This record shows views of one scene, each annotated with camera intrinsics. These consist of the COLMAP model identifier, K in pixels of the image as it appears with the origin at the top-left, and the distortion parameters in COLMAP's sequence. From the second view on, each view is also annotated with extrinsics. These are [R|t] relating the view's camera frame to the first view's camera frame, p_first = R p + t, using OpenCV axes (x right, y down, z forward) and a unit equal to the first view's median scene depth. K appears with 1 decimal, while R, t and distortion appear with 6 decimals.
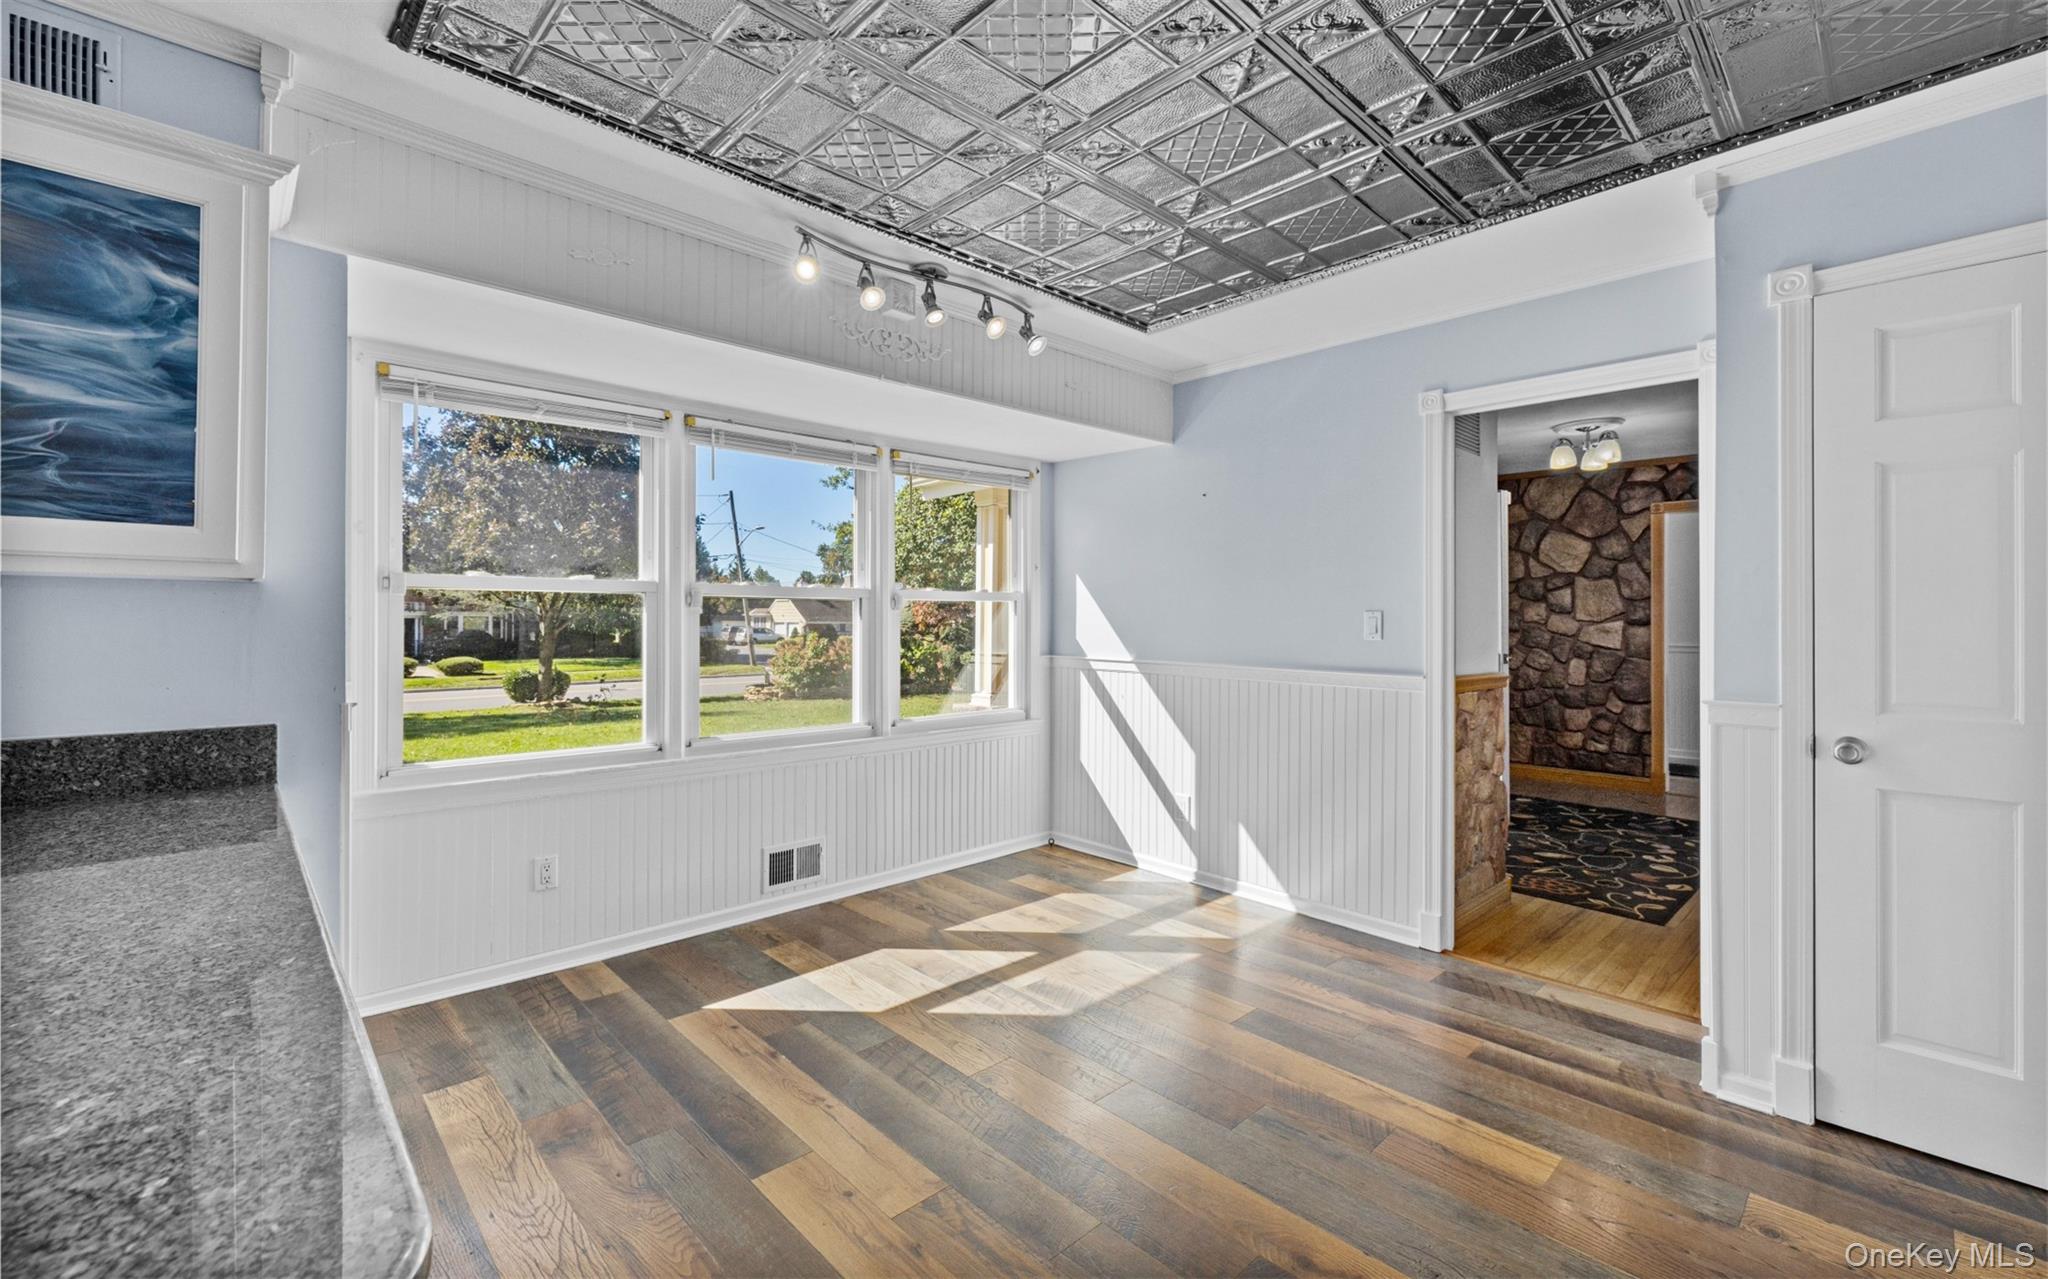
lens RADIAL K [[858.9, 0, 1011.7], [0, 858.9, 613.2], [0, 0, 1]] dist [-0.000368, -0.000076]
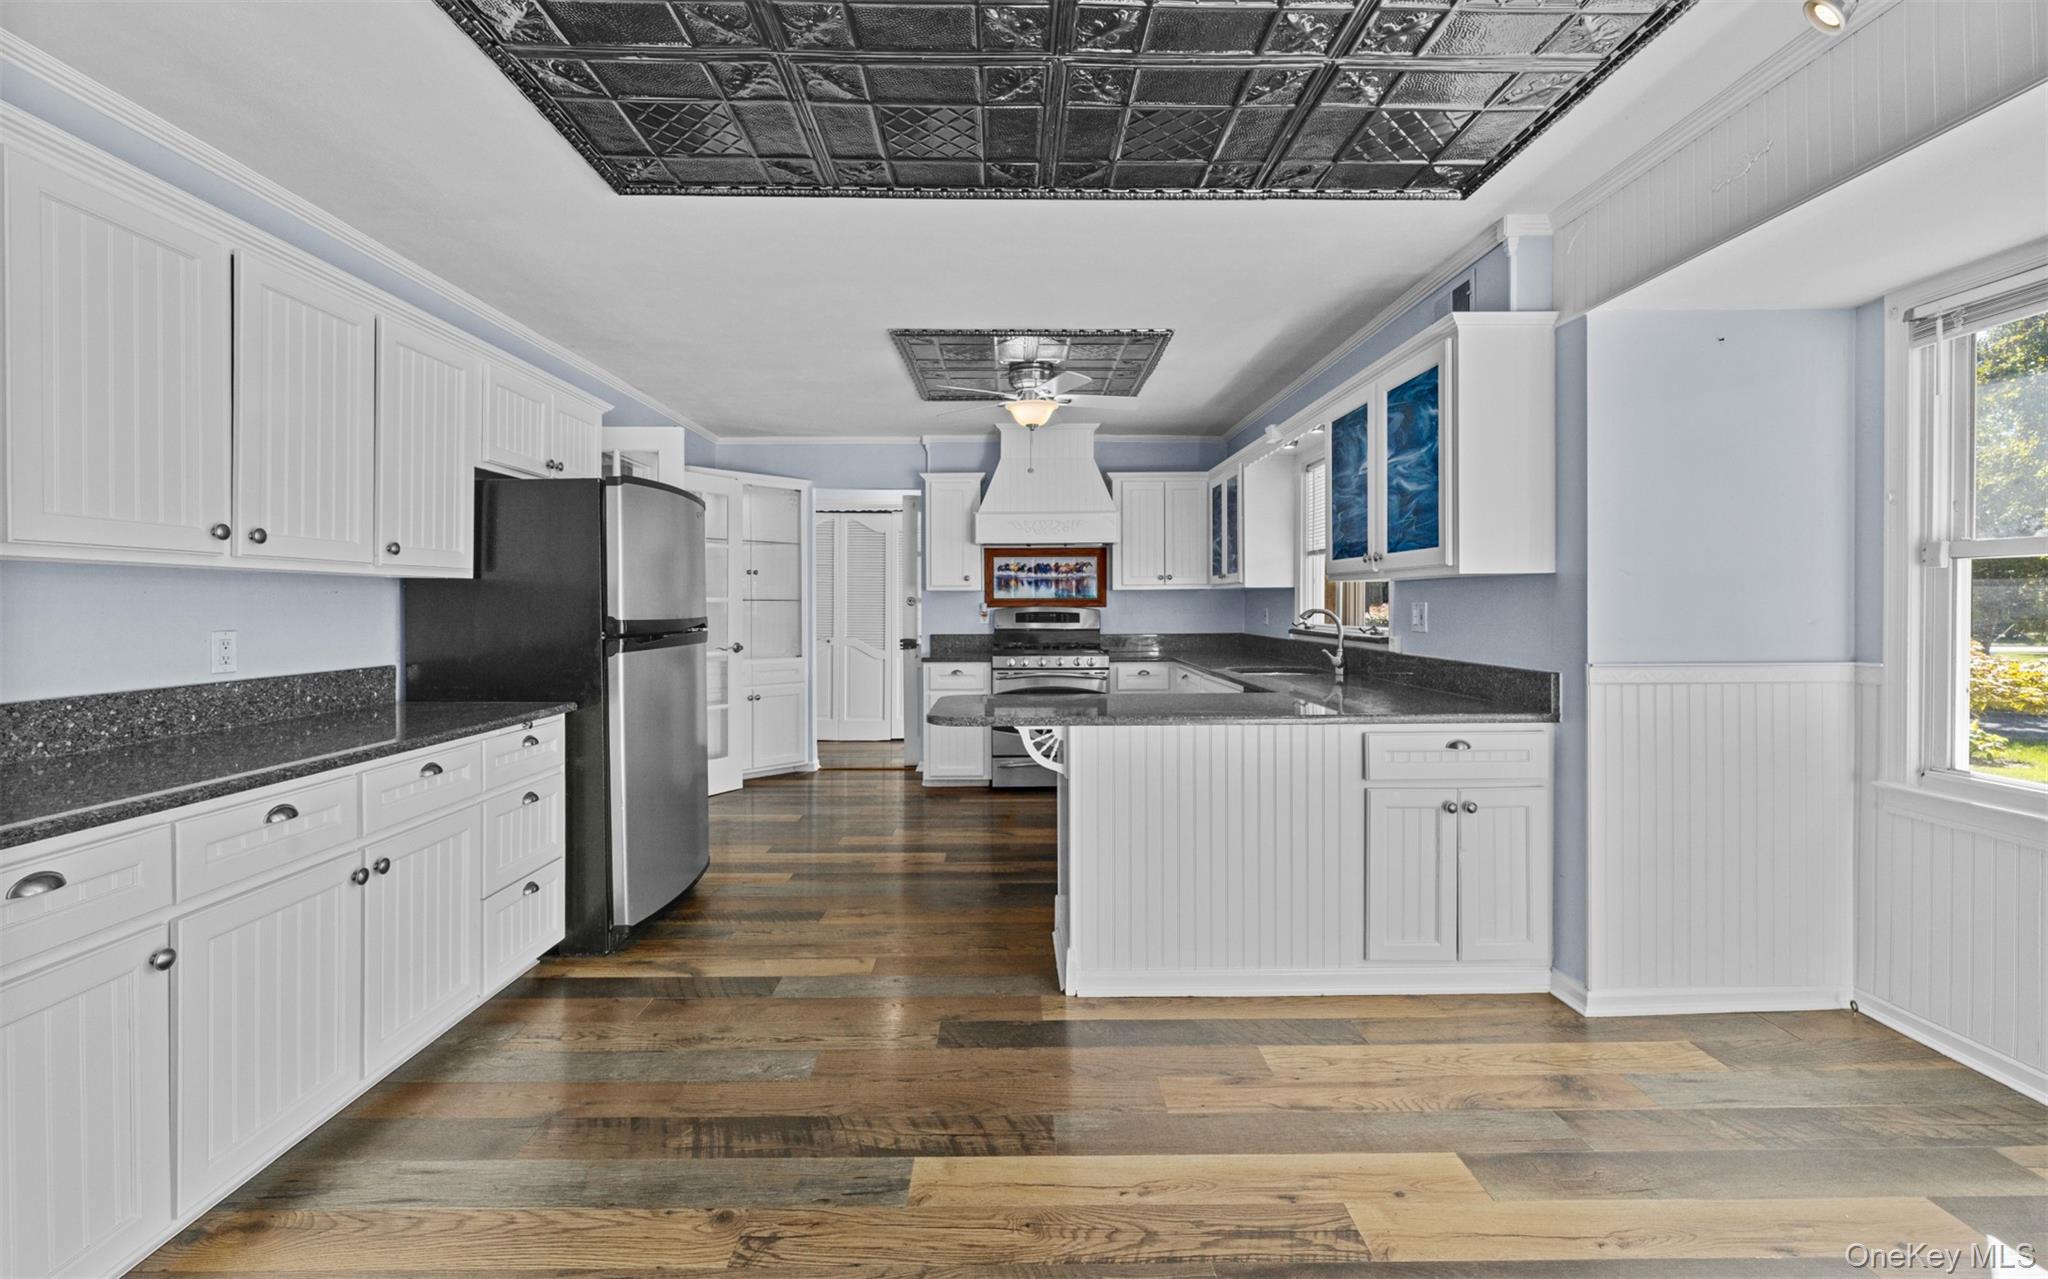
lens RADIAL K [[877.3, 0, 1019.5], [0, 877.3, 606.7], [0, 0, 1]] dist [-0.000247, -0.000019]
pose [[-0.678477, 0.001883, -0.734620, 0.471893], [0.007512, 0.999962, -0.004375, 0.011961], [0.734584, -0.008487, -0.678465, 0.783839]]
